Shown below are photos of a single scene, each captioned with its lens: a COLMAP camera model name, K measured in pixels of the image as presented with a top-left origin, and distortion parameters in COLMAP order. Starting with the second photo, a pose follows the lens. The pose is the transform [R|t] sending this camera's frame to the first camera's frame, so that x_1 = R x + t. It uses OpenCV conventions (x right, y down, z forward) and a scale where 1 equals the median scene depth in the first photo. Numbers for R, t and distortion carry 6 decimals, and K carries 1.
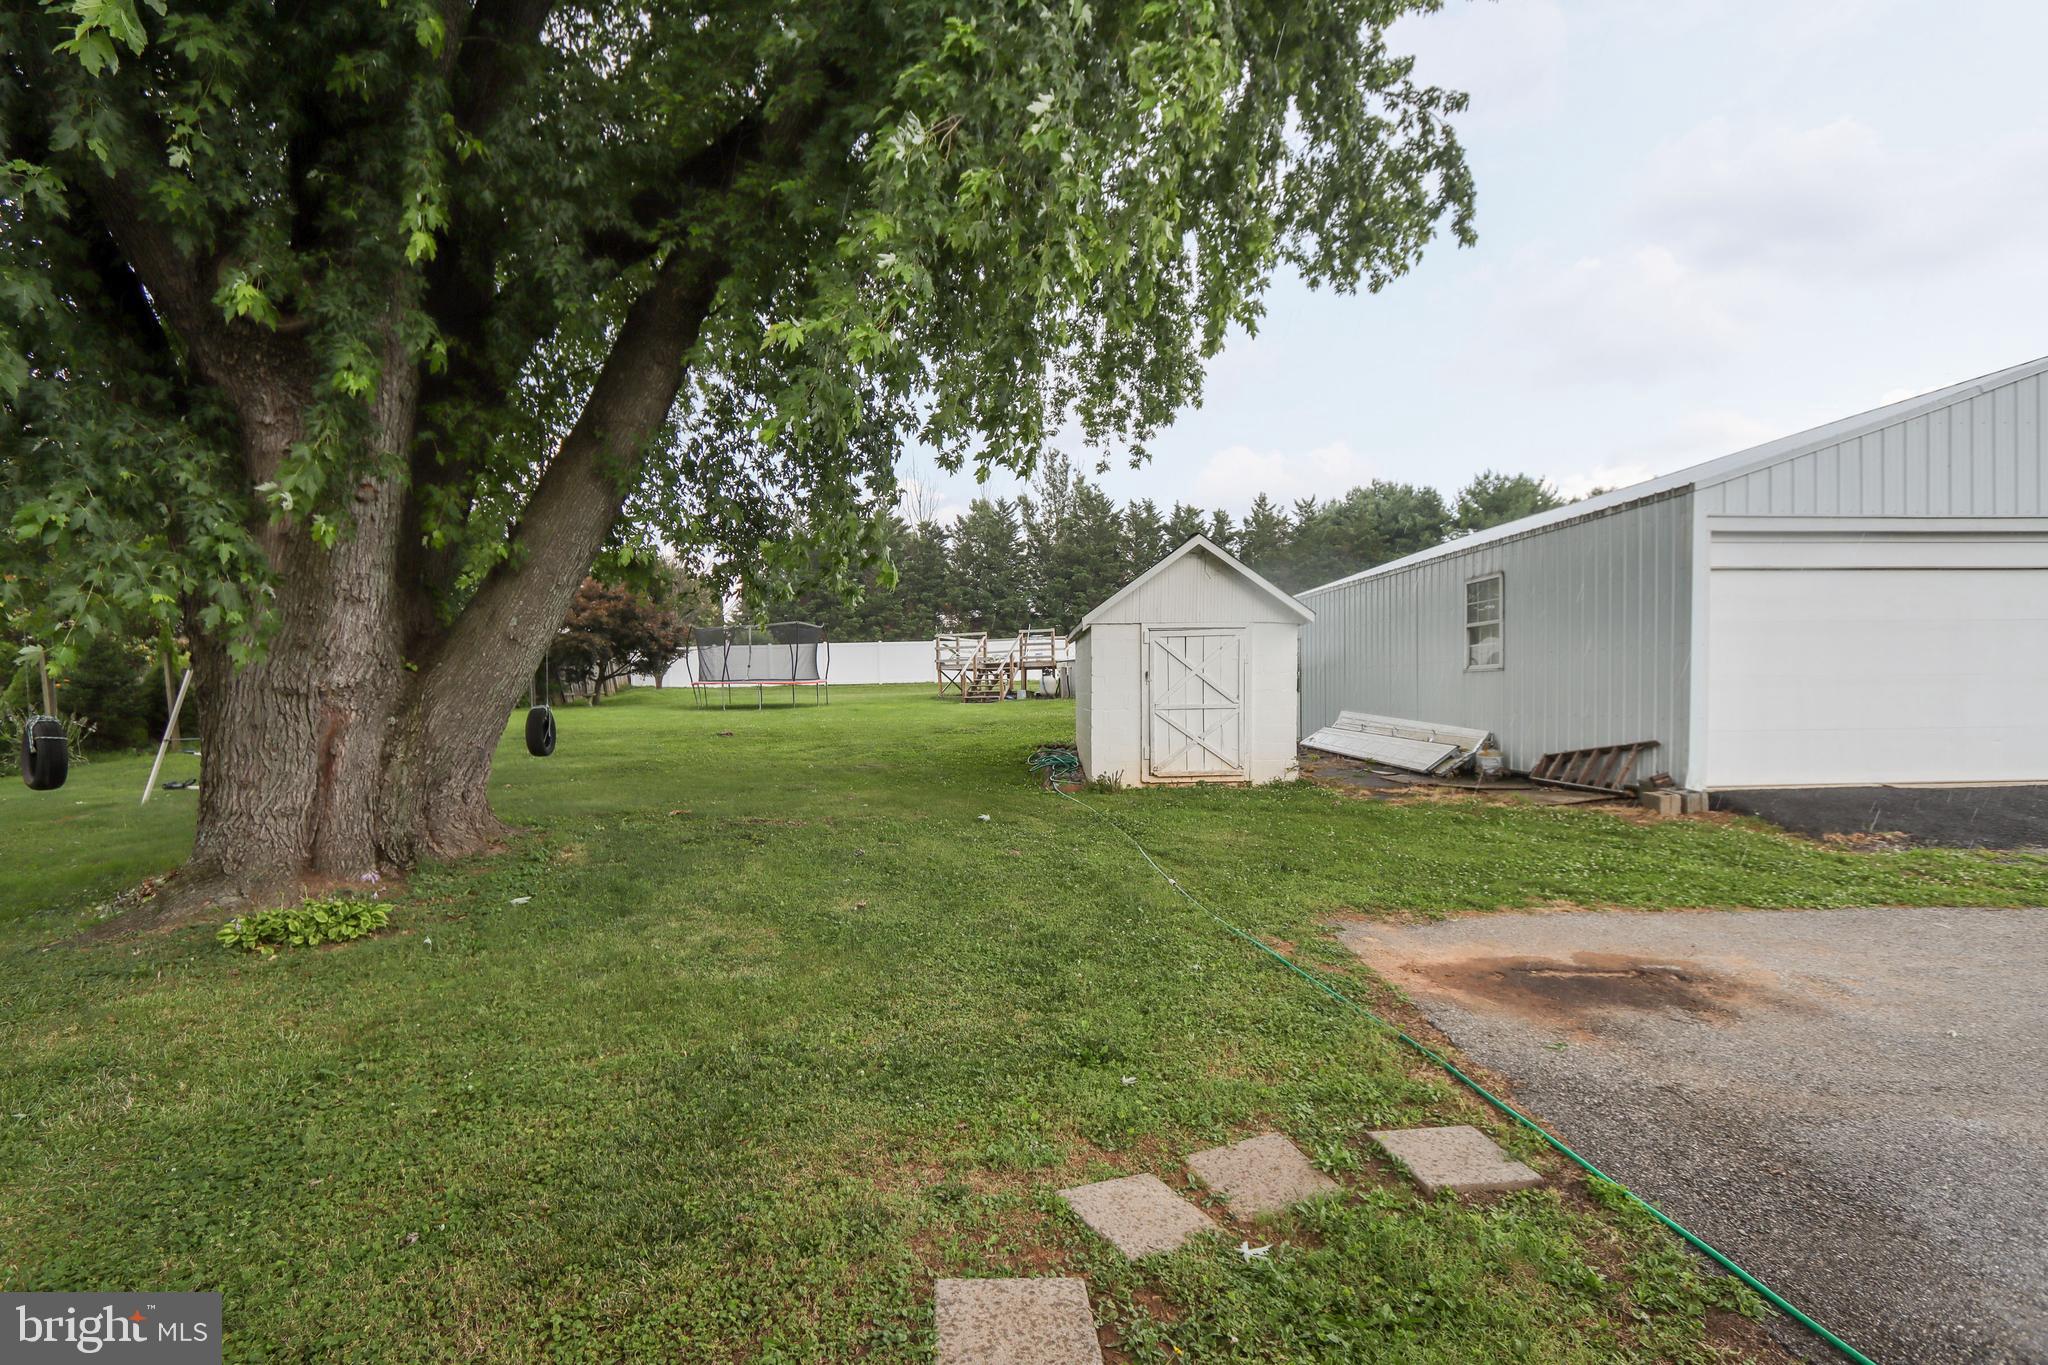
lens RADIAL K [[992.6, 0, 1002.6], [0, 992.6, 652.1], [0, 0, 1]] dist [-0.004435, -0.001535]
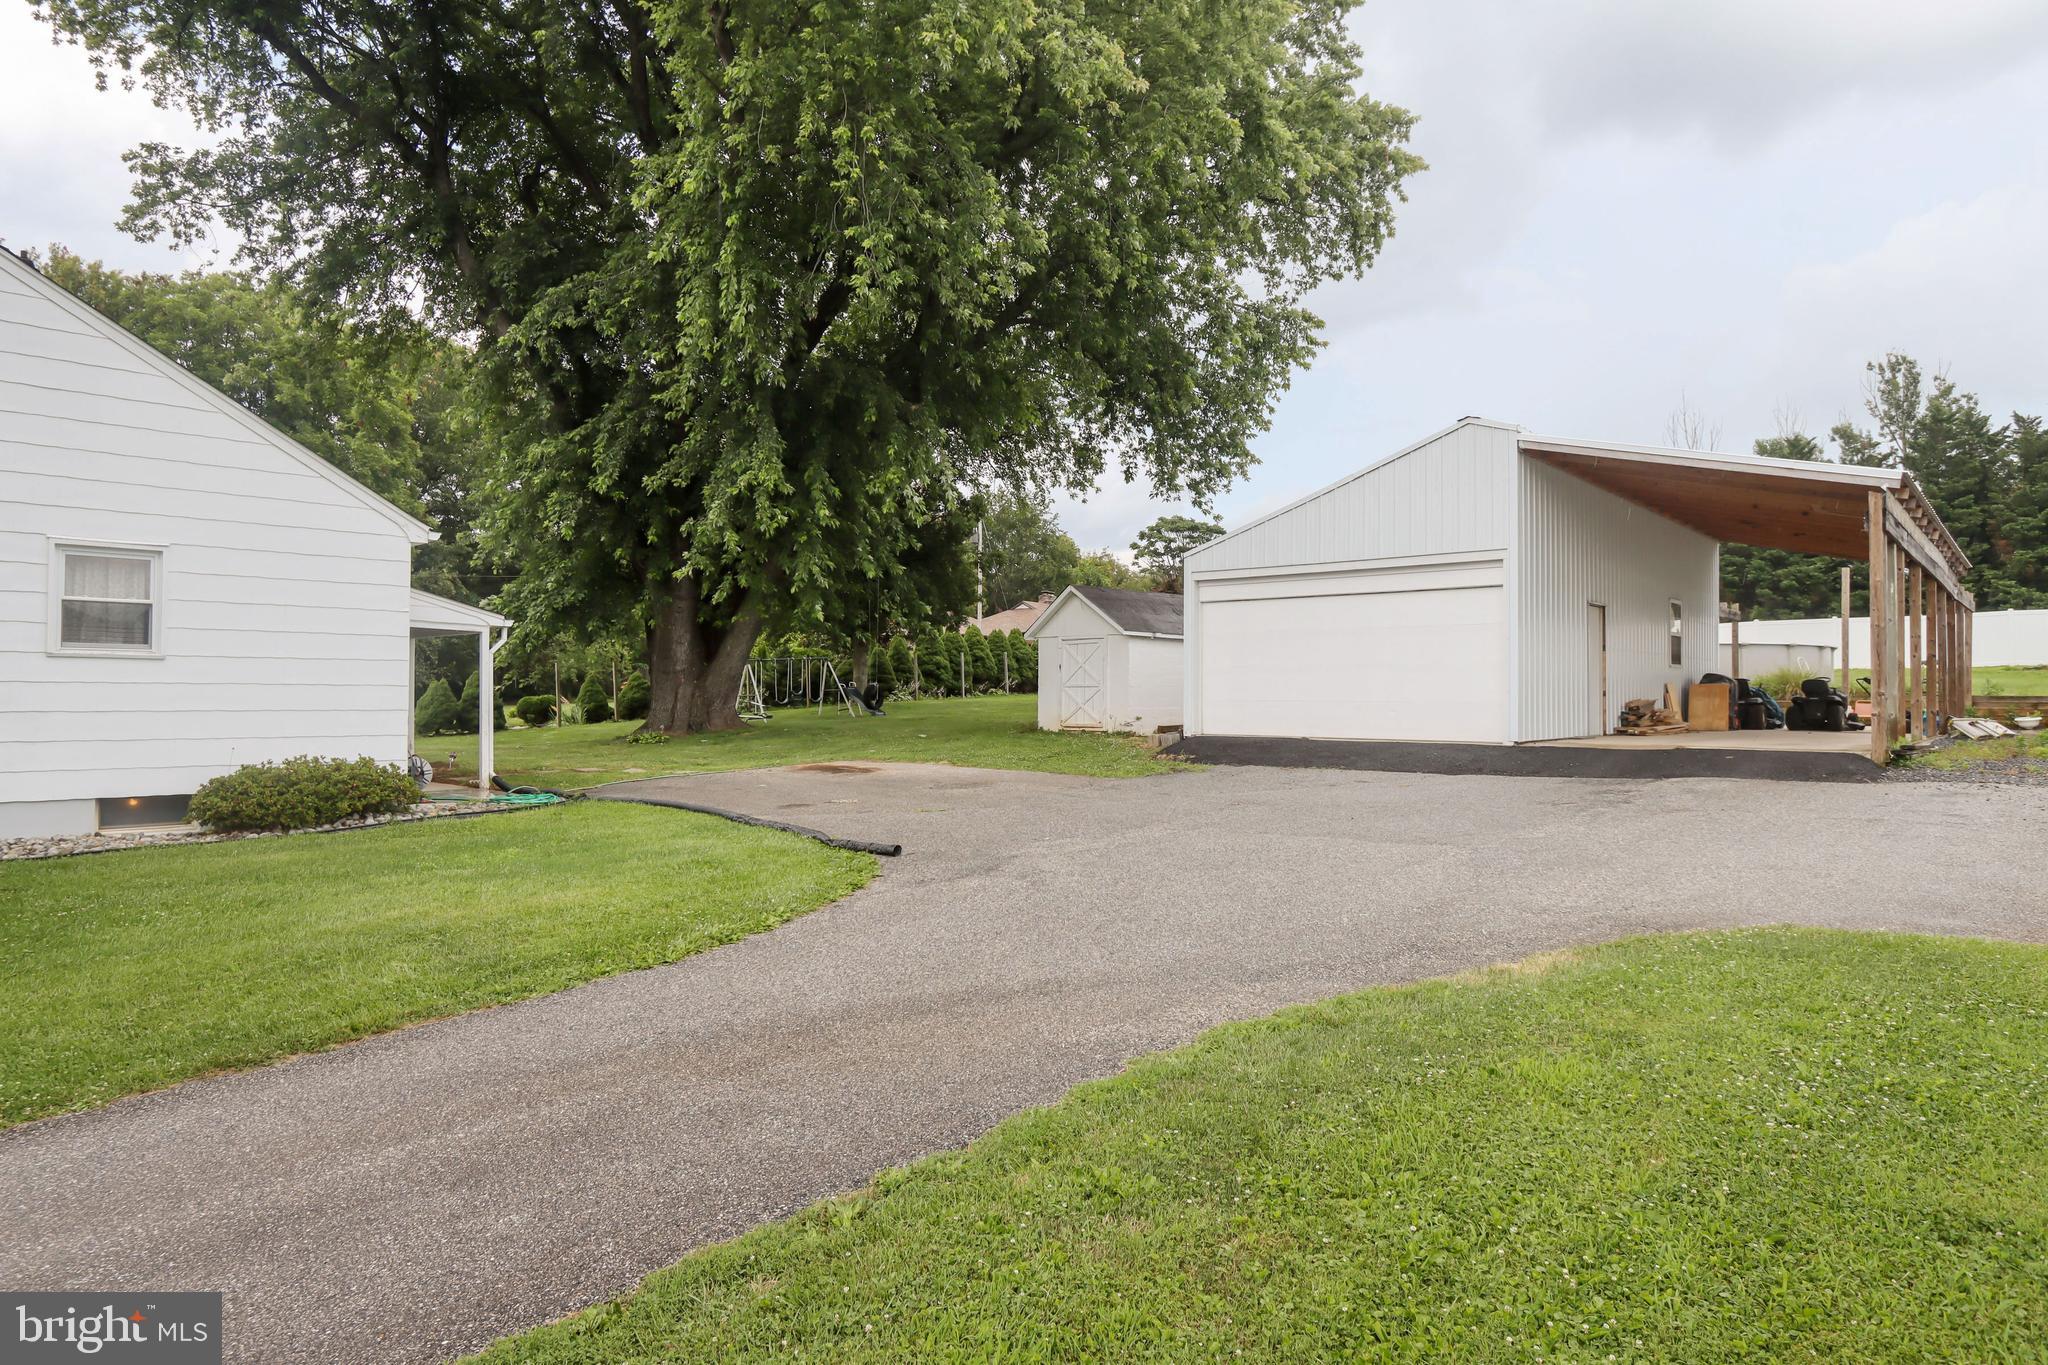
lens RADIAL K [[1186.3, 0, 999.3], [0, 1186.3, 669.5], [0, 0, 1]] dist [-0.014785, 0.002092]
pose [[0.707653, 0.002722, -0.706555, 1.514806], [0.014843, 0.999715, 0.018717, -0.013177], [0.706404, -0.023733, 0.707410, -0.520528]]
